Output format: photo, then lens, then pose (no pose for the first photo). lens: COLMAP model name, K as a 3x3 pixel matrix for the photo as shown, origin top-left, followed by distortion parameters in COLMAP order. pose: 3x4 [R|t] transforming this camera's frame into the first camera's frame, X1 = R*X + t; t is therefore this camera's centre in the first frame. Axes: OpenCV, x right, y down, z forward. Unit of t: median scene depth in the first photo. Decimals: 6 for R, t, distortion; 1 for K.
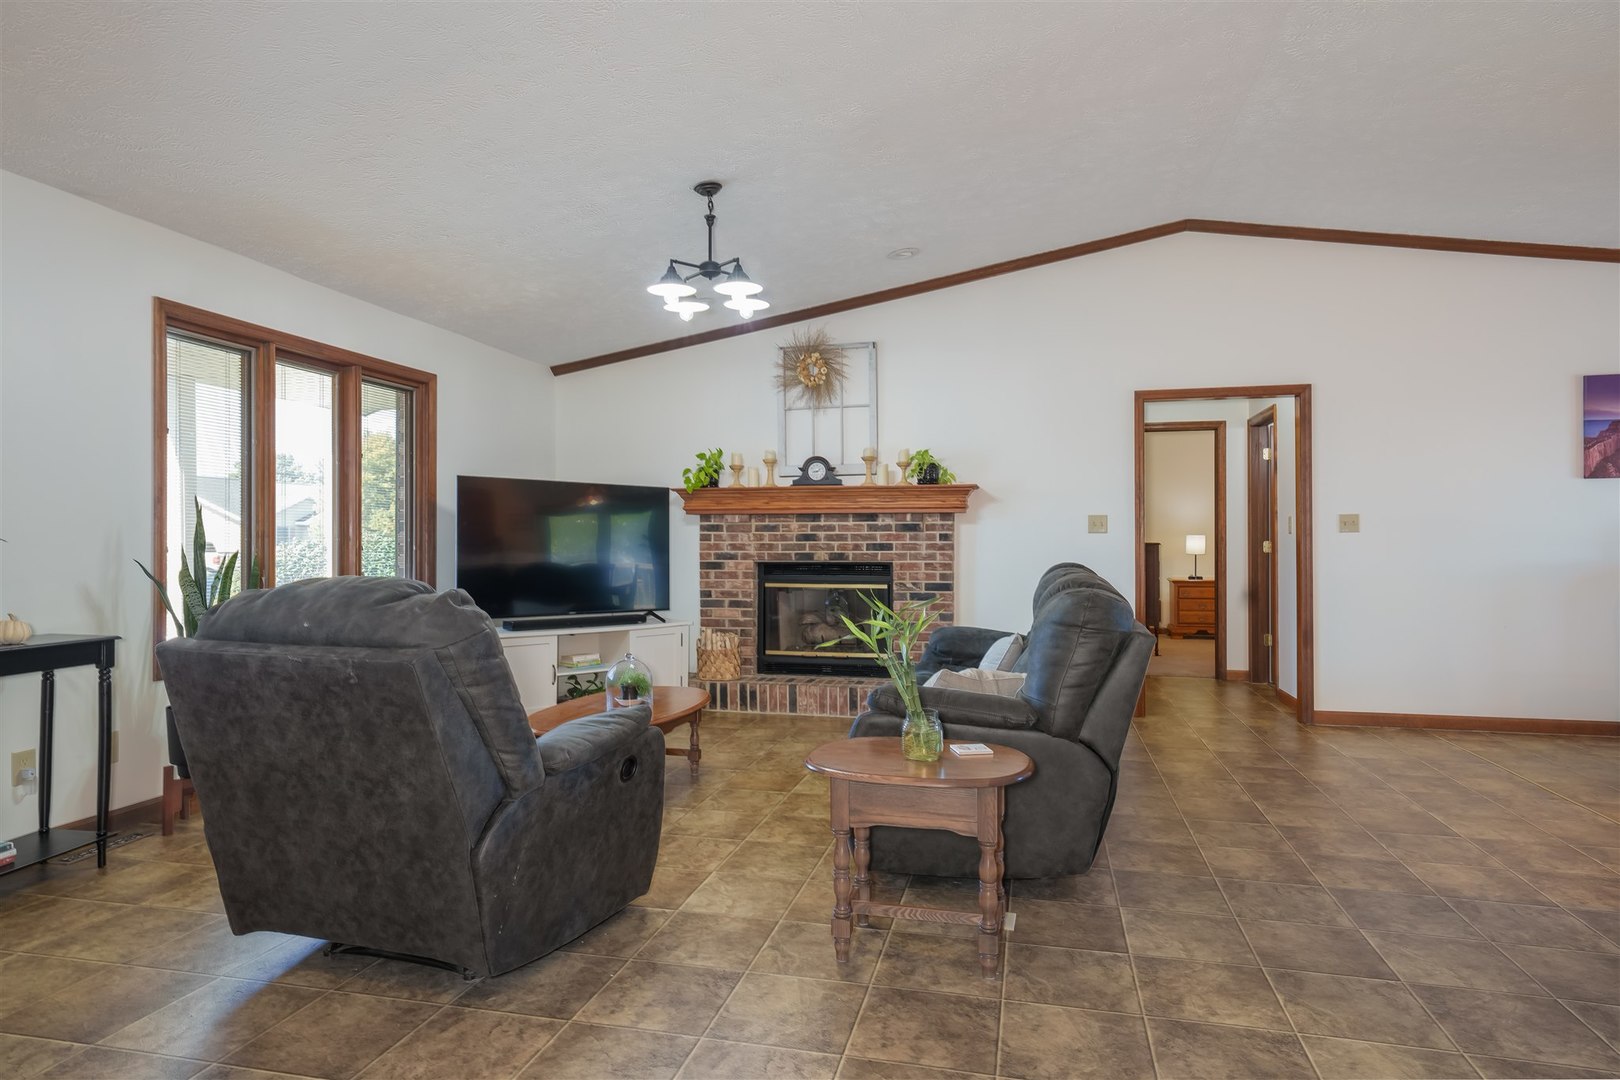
lens RADIAL K [[931.9, 0, 800.7], [0, 931.9, 538.0], [0, 0, 1]] dist [0.012759, 0.005756]
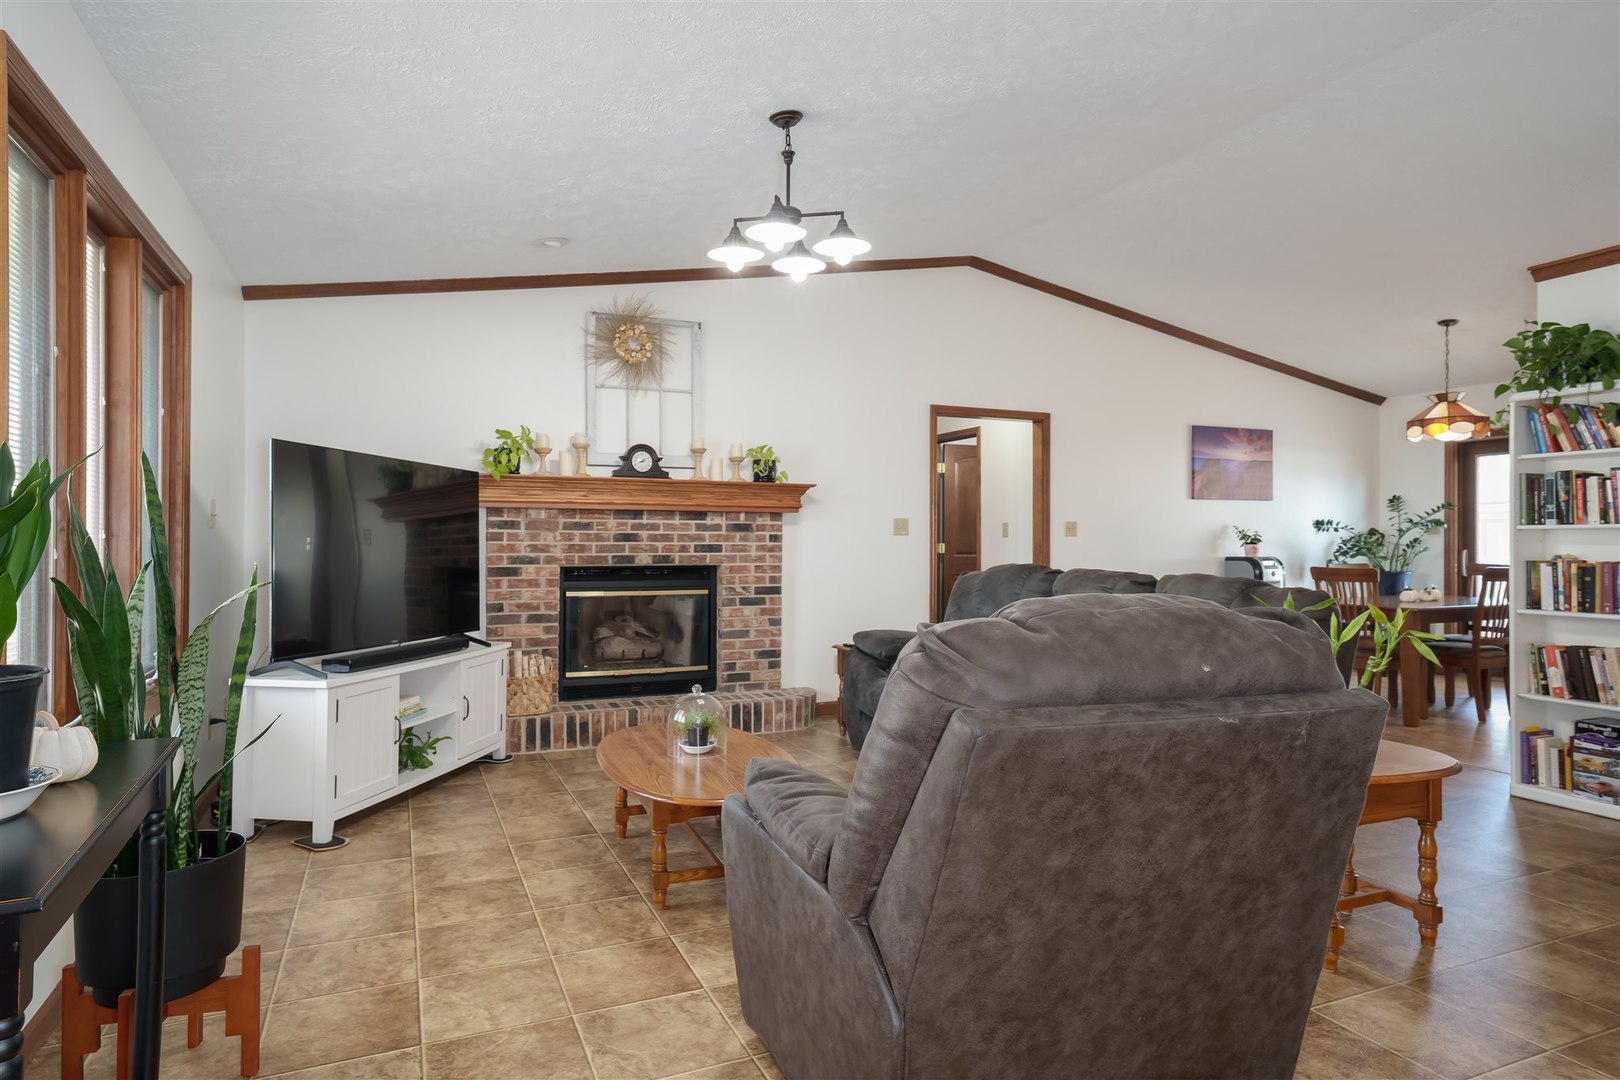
lens RADIAL K [[931.9, 0, 811.4], [0, 931.9, 539.8], [0, 0, 1]] dist [0.012759, 0.005756]
pose [[0.791823, 0.005502, 0.610726, -0.388013], [-0.006211, 0.999980, -0.000957, 0.001357], [-0.610720, -0.003036, 0.791841, 0.215134]]
